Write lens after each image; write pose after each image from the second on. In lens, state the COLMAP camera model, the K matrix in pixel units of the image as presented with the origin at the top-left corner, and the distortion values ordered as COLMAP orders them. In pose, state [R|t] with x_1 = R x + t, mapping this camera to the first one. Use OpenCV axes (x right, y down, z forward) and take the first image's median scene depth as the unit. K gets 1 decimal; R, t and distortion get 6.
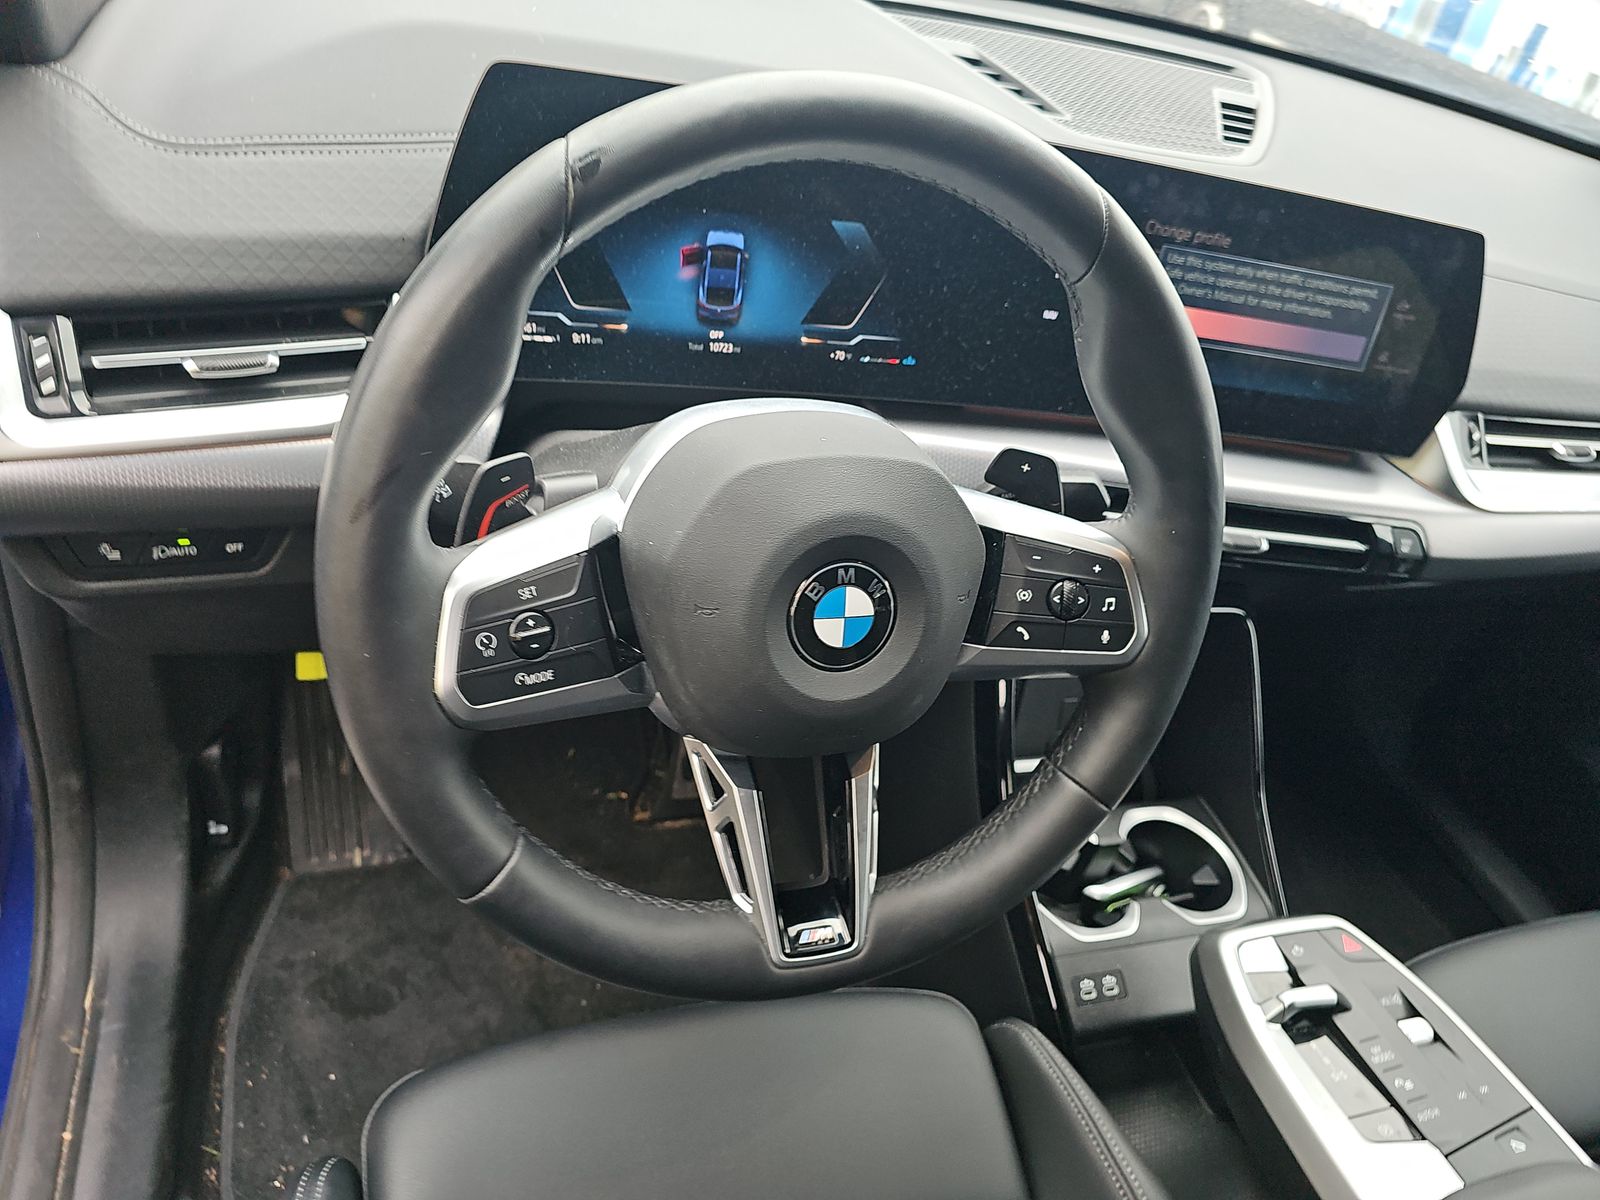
lens RADIAL K [[1127.9, 0, 796.9], [0, 1127.9, 609.0], [0, 0, 1]] dist [0.029596, 0.000544]
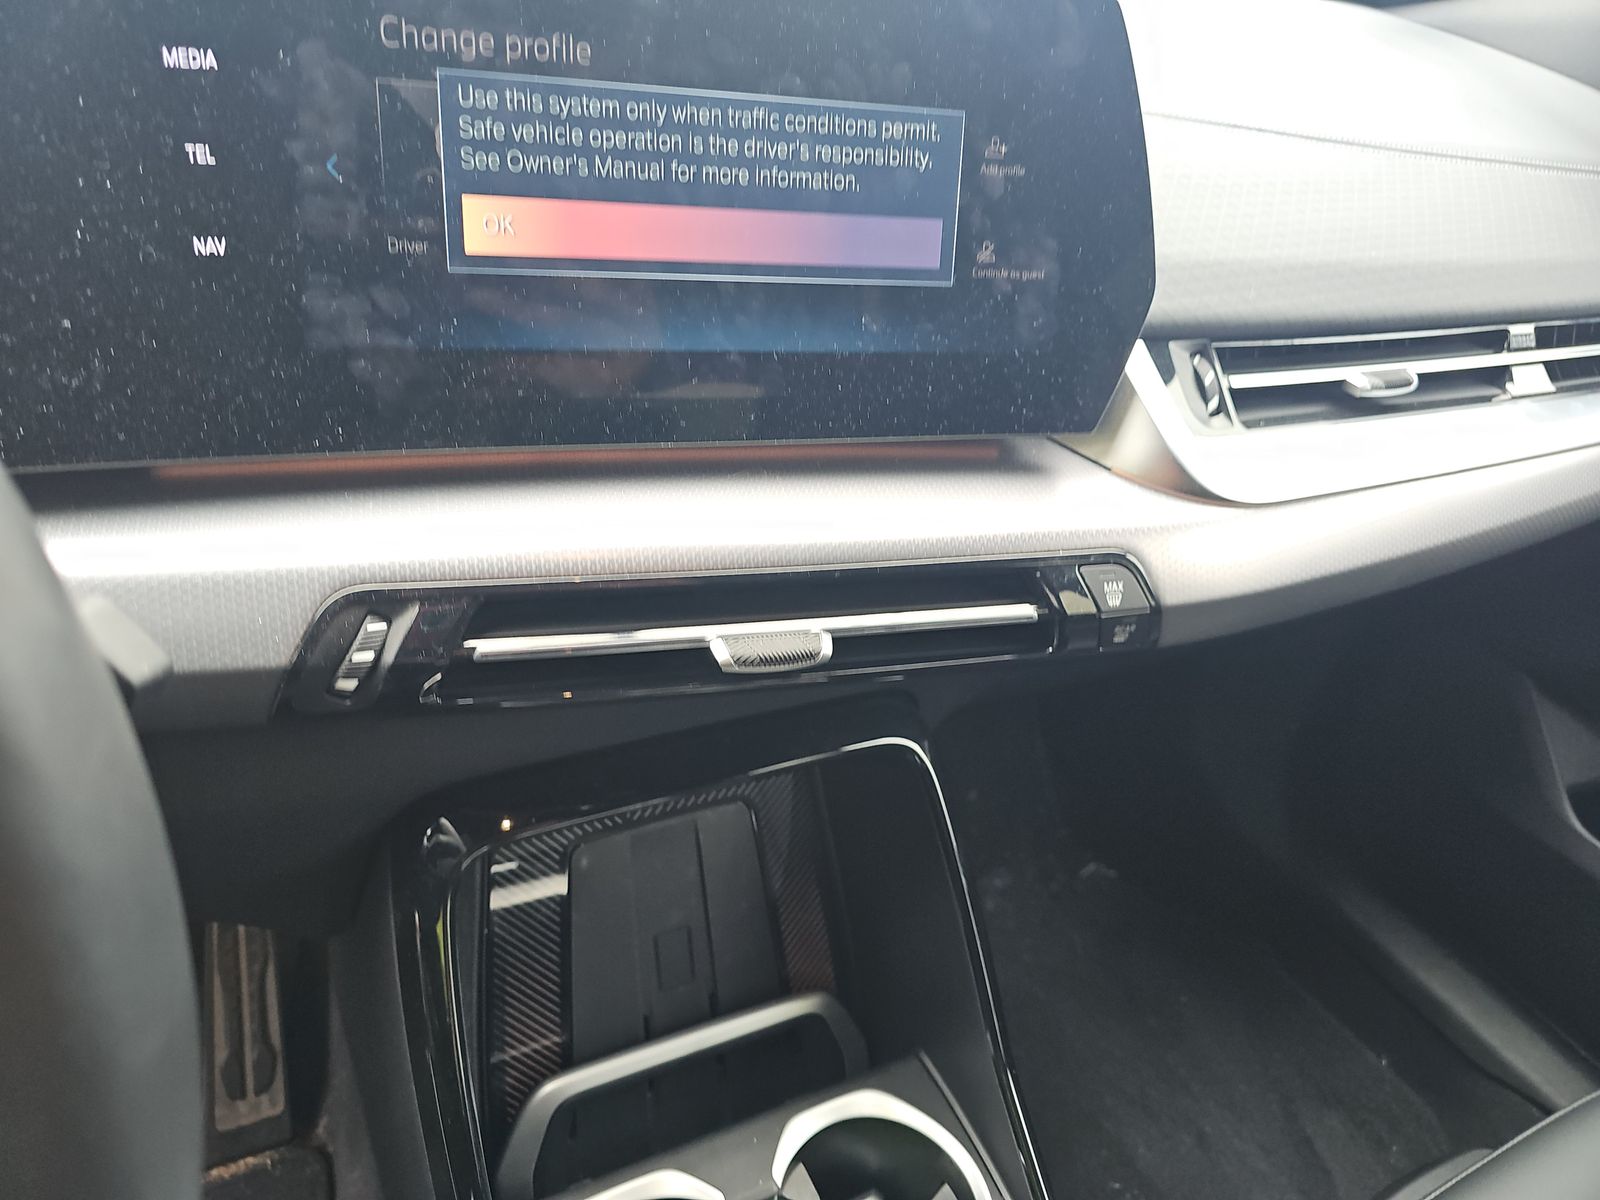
lens RADIAL K [[1127.9, 0, 796.9], [0, 1127.9, 609.0], [0, 0, 1]] dist [0.029596, 0.000544]
pose [[0.983159, -0.171919, 0.061989, 0.369277], [0.175894, 0.982218, -0.065639, -0.041791], [-0.049602, 0.075437, 0.995916, 0.498051]]
